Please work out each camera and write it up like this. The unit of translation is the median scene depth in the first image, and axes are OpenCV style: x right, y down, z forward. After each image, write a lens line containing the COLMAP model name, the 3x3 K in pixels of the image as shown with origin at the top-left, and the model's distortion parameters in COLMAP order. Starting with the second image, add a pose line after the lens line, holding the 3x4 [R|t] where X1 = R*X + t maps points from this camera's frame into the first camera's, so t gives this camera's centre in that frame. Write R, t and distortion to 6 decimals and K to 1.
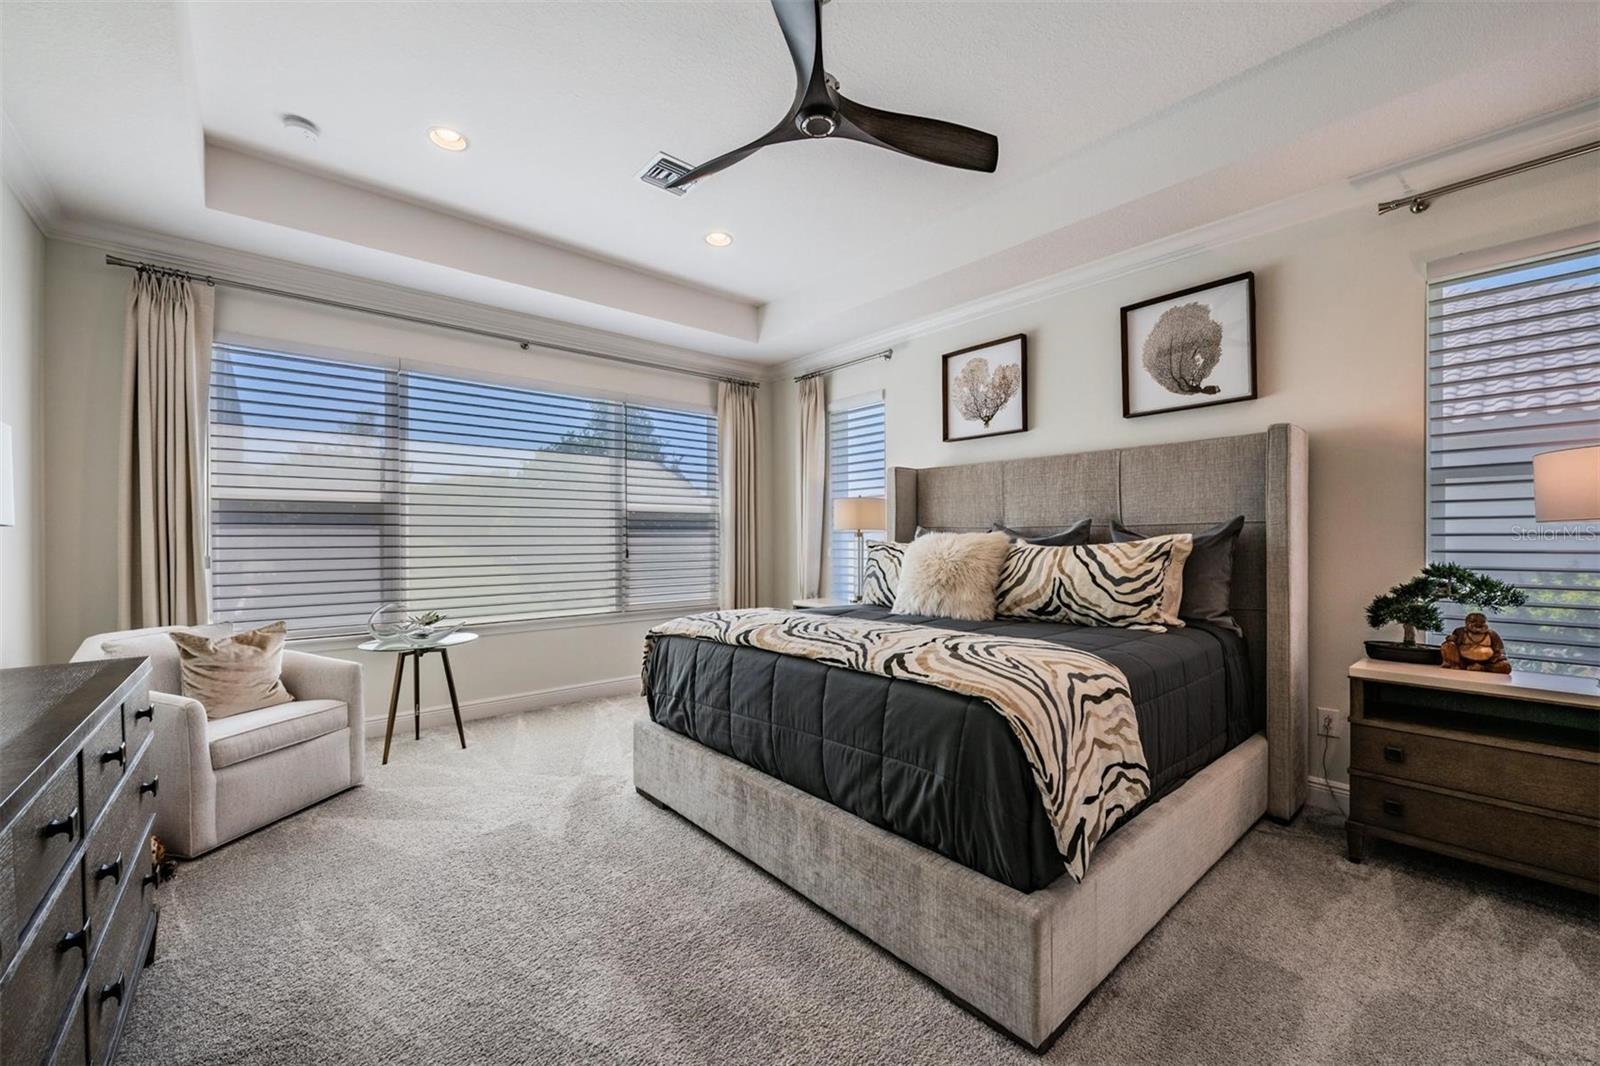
lens RADIAL K [[636.0, 0, 800.1], [0, 636.0, 554.0], [0, 0, 1]] dist [0.000322, -0.000020]
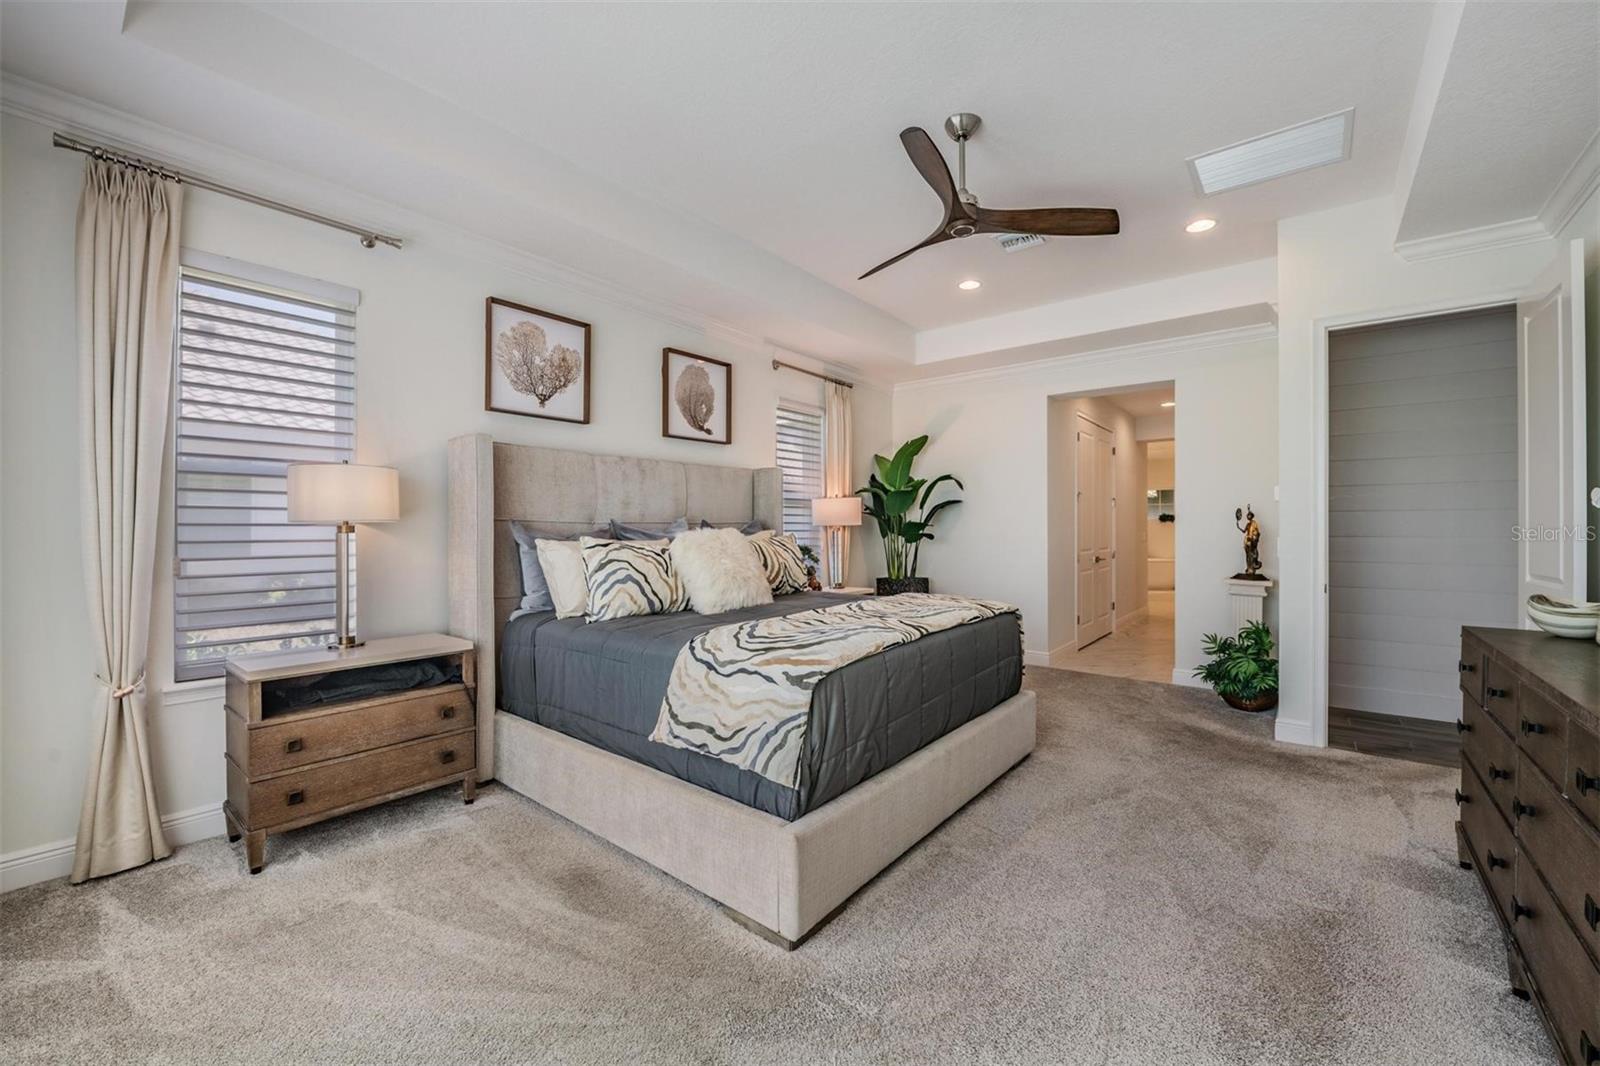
lens RADIAL K [[634.9, 0, 800.0], [0, 634.9, 533.0], [0, 0, 1]] dist [-0.000547, -0.000056]
pose [[-0.185703, 0.007596, 0.982577, -0.654894], [0.037312, 0.999303, -0.000674, -0.014835], [-0.981897, 0.036537, -0.185857, 0.865862]]
